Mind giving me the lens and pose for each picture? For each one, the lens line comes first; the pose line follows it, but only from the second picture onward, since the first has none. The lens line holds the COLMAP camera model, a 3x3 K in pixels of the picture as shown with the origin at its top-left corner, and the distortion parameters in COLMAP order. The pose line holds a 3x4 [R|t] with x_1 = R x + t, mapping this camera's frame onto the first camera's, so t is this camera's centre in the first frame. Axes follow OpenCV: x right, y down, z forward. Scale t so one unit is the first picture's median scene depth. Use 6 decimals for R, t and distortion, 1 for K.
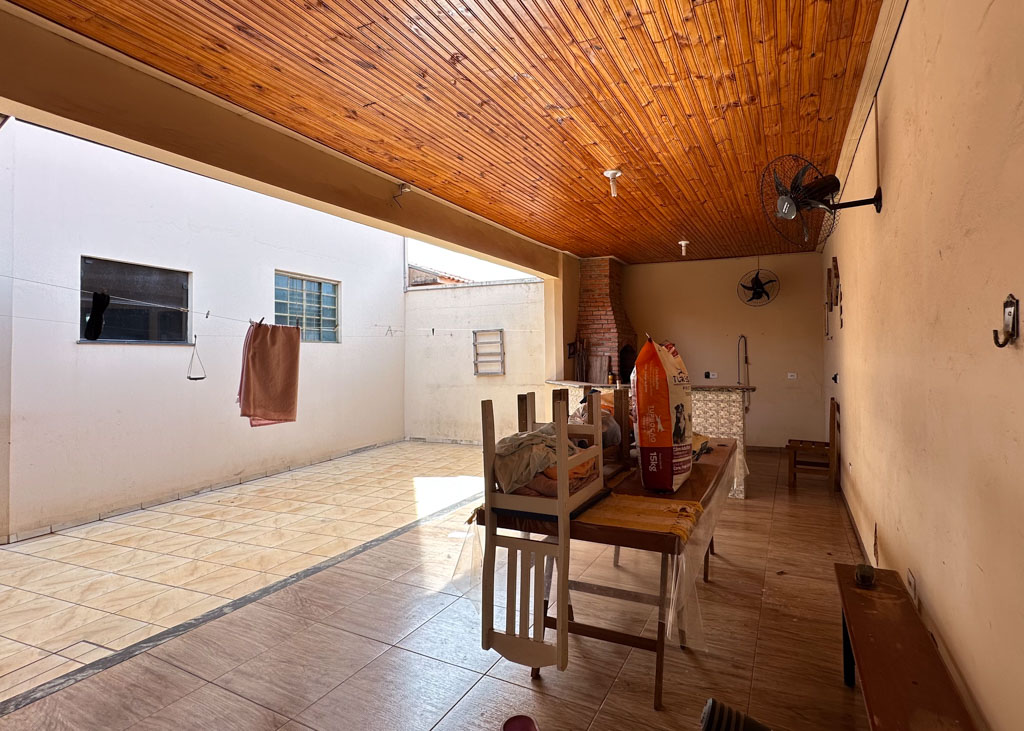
lens RADIAL K [[623.7, 0, 507.1], [0, 623.7, 355.5], [0, 0, 1]] dist [0.002002, 0.000061]
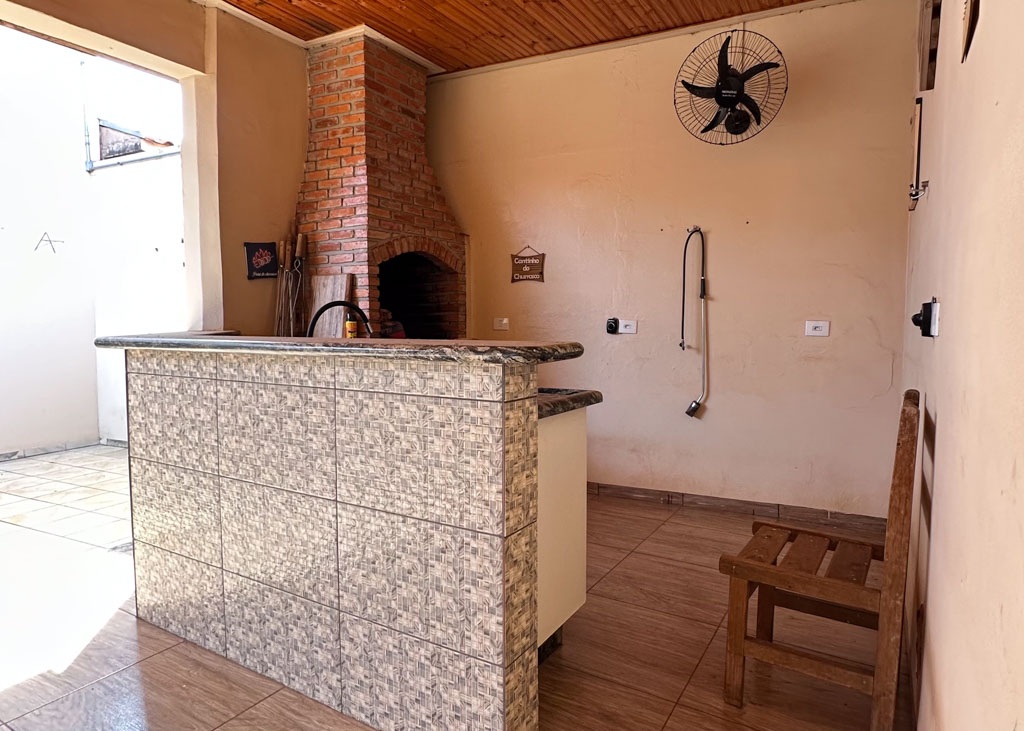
lens RADIAL K [[623.7, 0, 516.3], [0, 623.7, 374.8], [0, 0, 1]] dist [0.002002, 0.000061]
pose [[0.992320, 0.020045, -0.122065, 0.320320], [-0.010856, 0.997088, 0.075481, 0.034514], [0.123223, -0.073576, 0.989648, 0.592363]]
